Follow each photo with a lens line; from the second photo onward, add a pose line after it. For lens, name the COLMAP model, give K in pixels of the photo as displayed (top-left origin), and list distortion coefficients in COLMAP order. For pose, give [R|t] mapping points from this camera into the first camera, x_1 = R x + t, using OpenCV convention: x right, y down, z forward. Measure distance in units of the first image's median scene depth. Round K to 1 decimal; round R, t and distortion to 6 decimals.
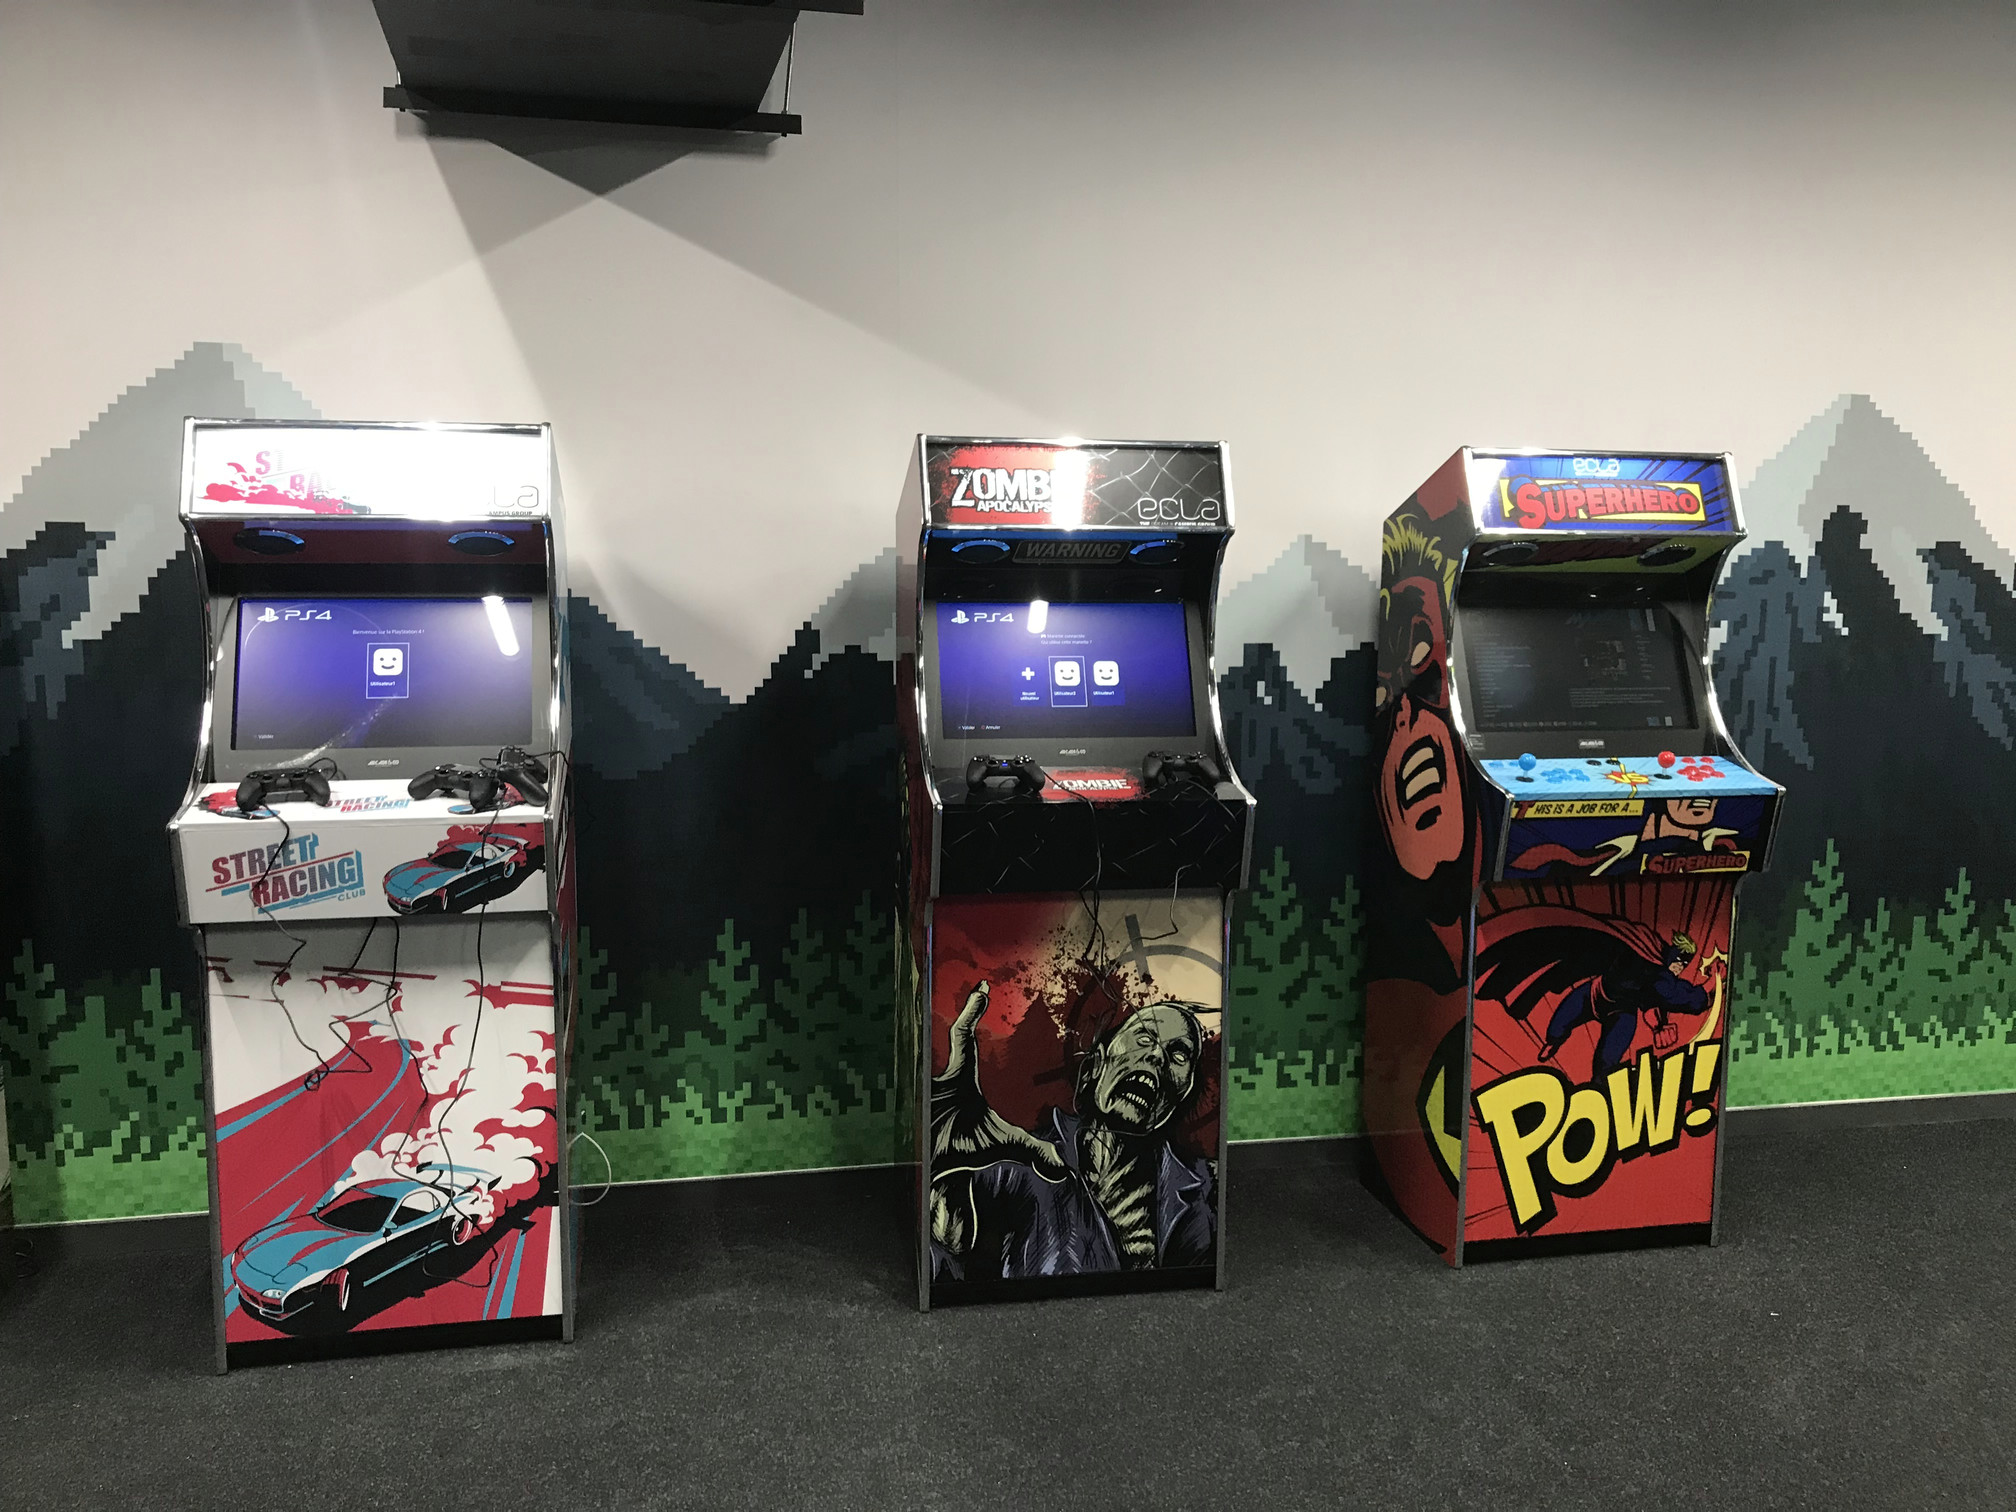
lens RADIAL K [[1657.0, 0, 1024.5], [0, 1657.0, 757.3], [0, 0, 1]] dist [0.124701, -0.352967]
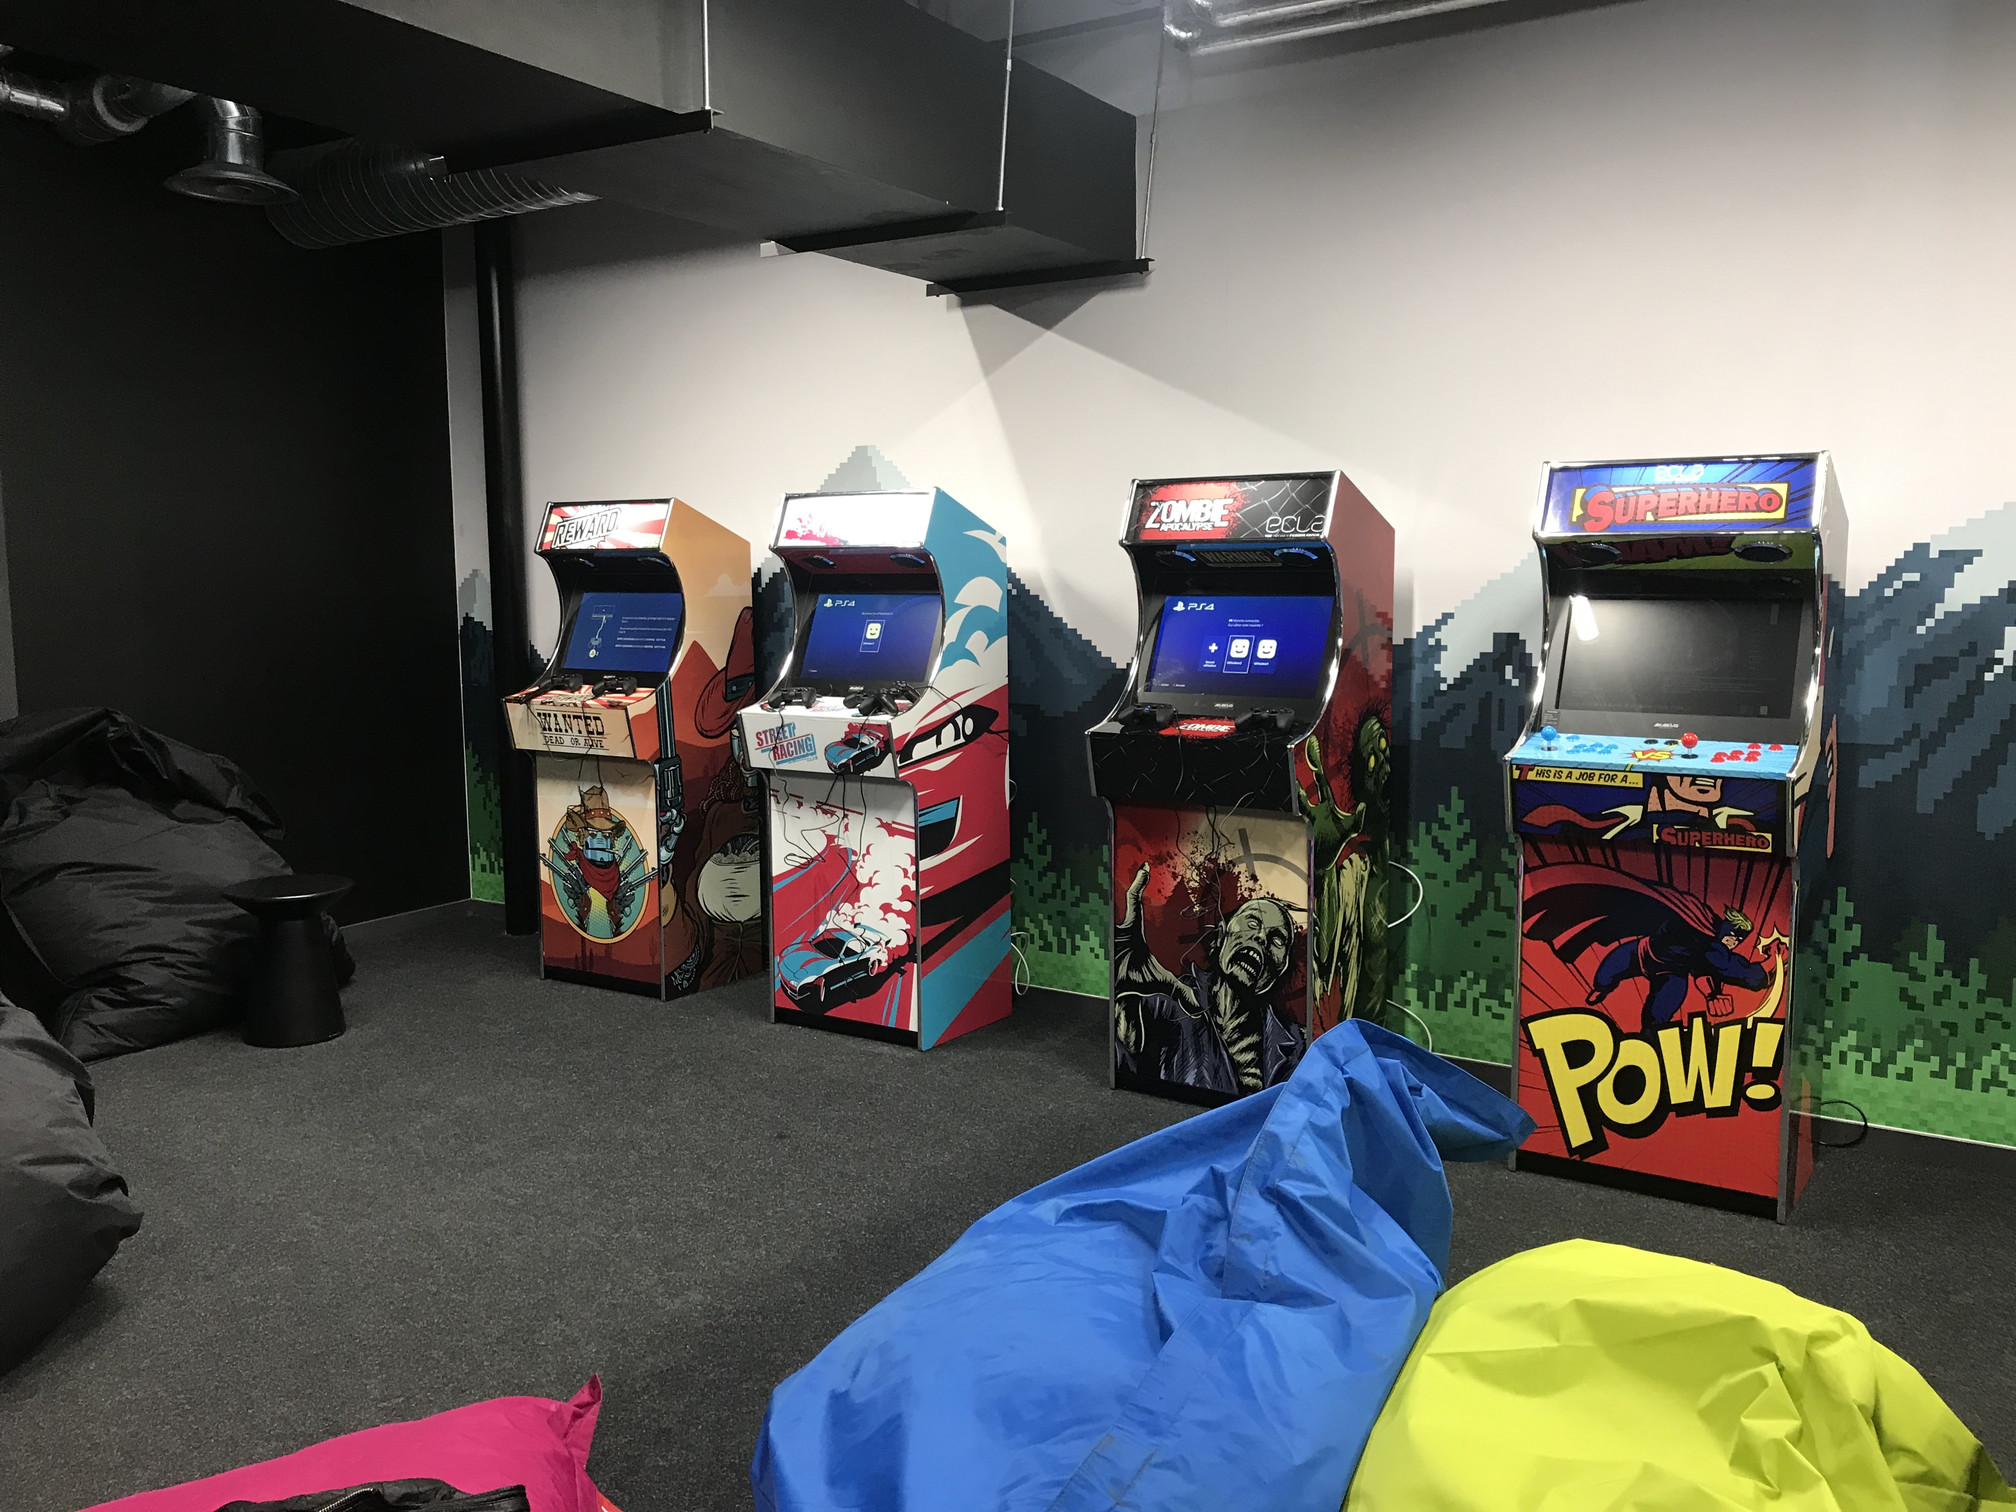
lens RADIAL K [[1657.0, 0, 1024.5], [0, 1657.0, 757.3], [0, 0, 1]] dist [0.124701, -0.352967]
pose [[0.696171, 0.068352, -0.714615, 0.881058], [-0.075890, 0.996886, 0.021419, 0.022149], [0.713853, 0.039321, 0.699190, -0.065954]]
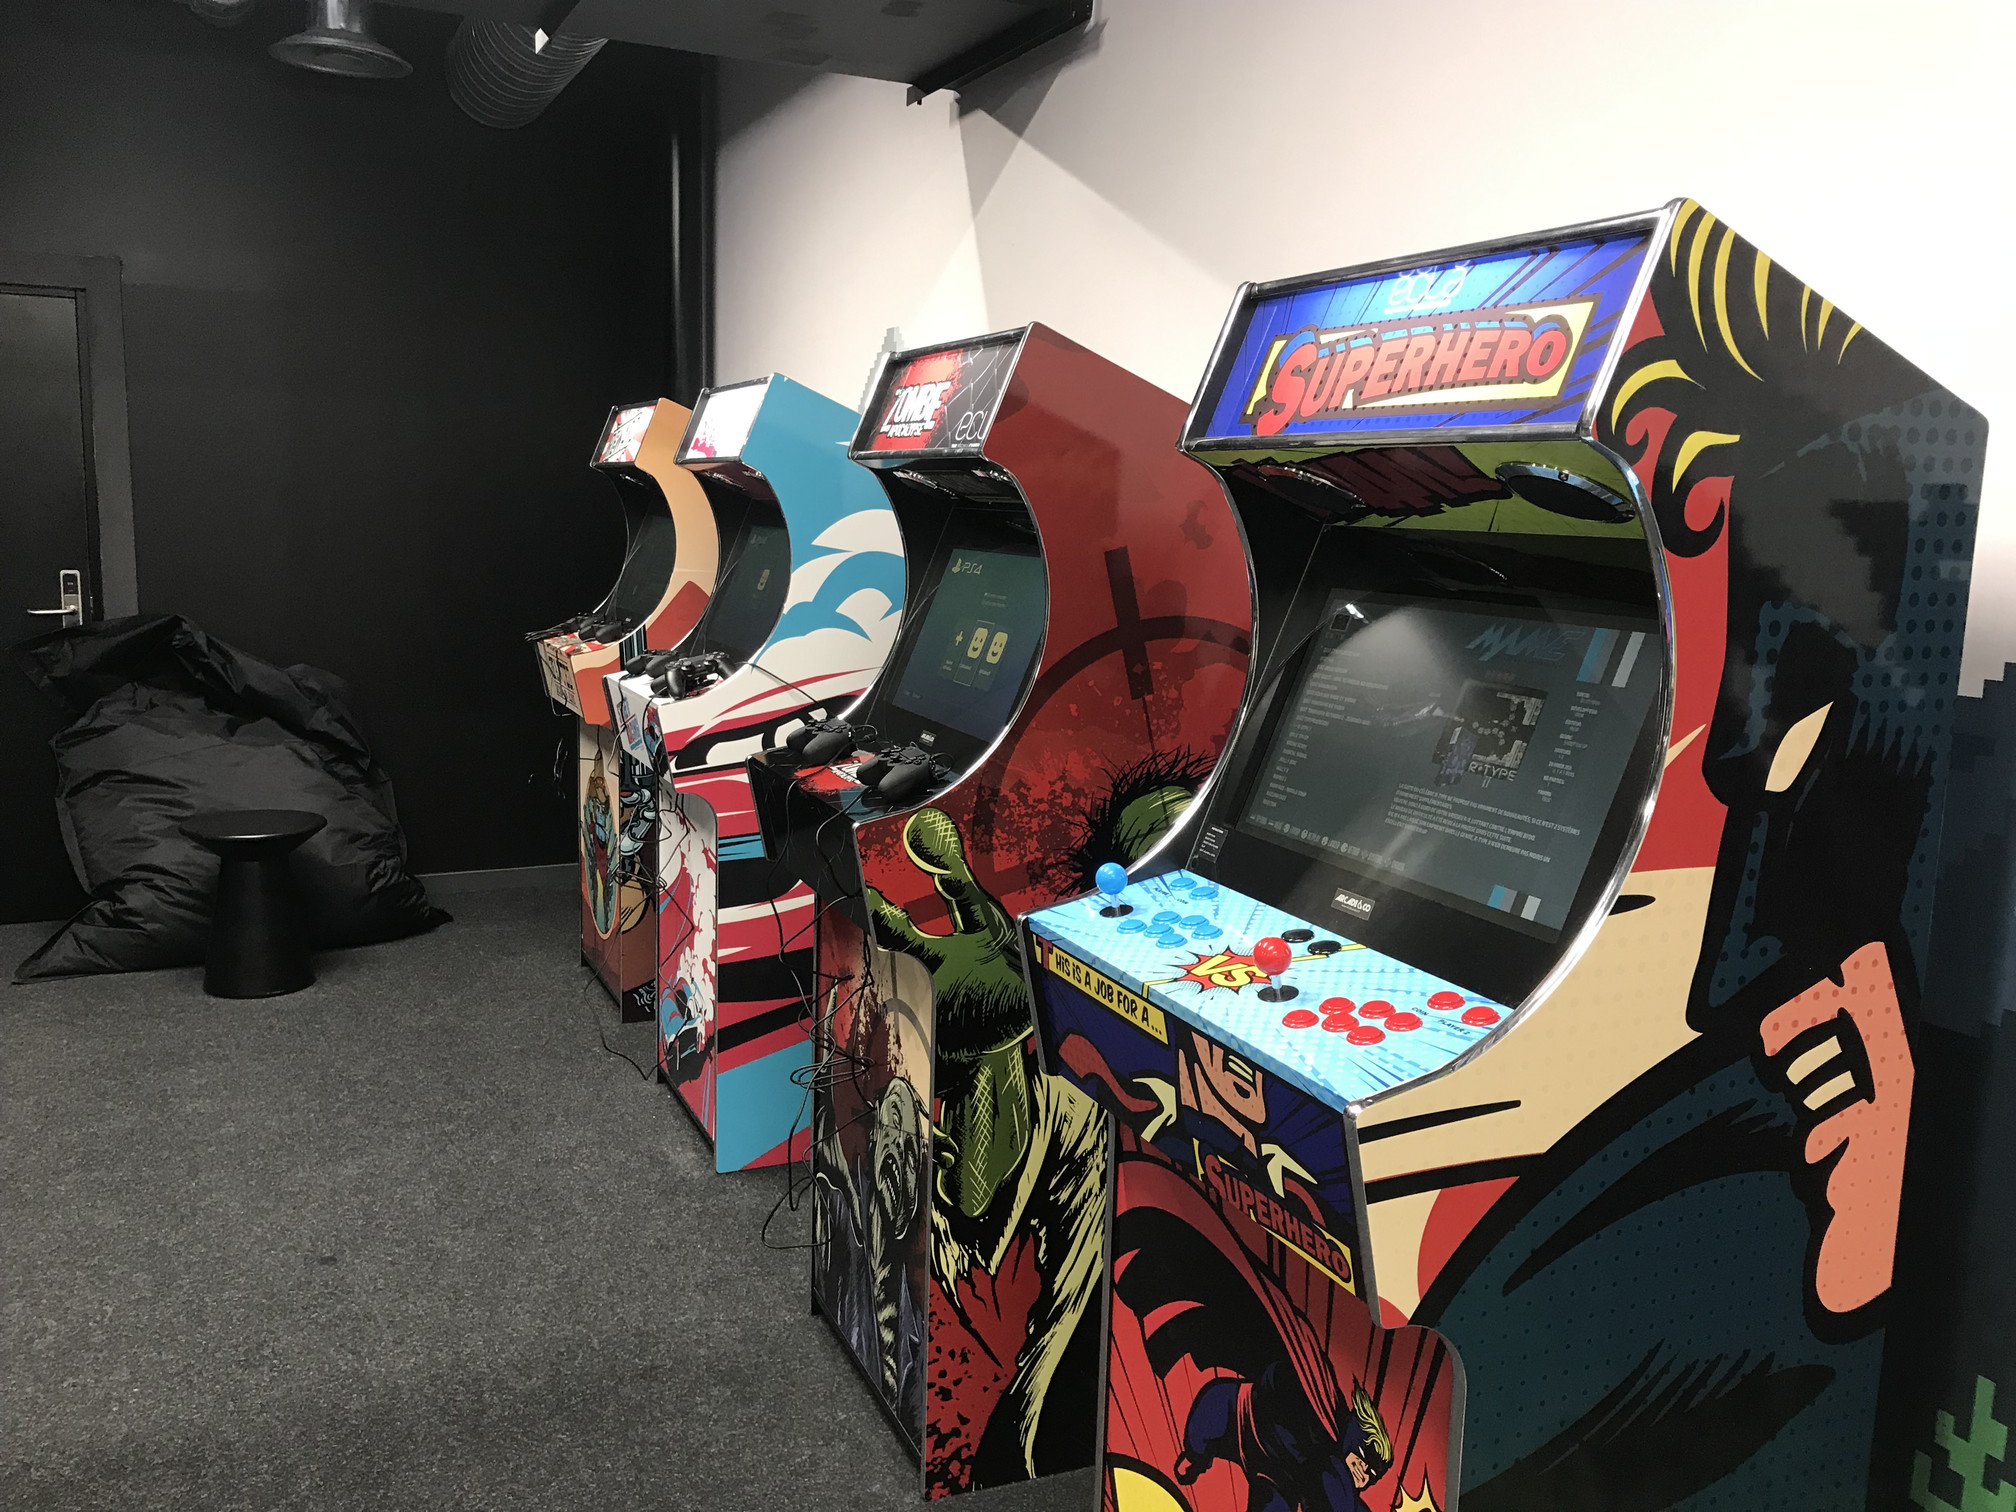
lens RADIAL K [[1657.0, 0, 1024.5], [0, 1657.0, 757.3], [0, 0, 1]] dist [0.124701, -0.352967]
pose [[0.212162, 0.146335, -0.966216, 0.801459], [-0.150035, 0.981880, 0.115763, -0.092194], [0.965648, 0.120406, 0.230273, 0.853094]]
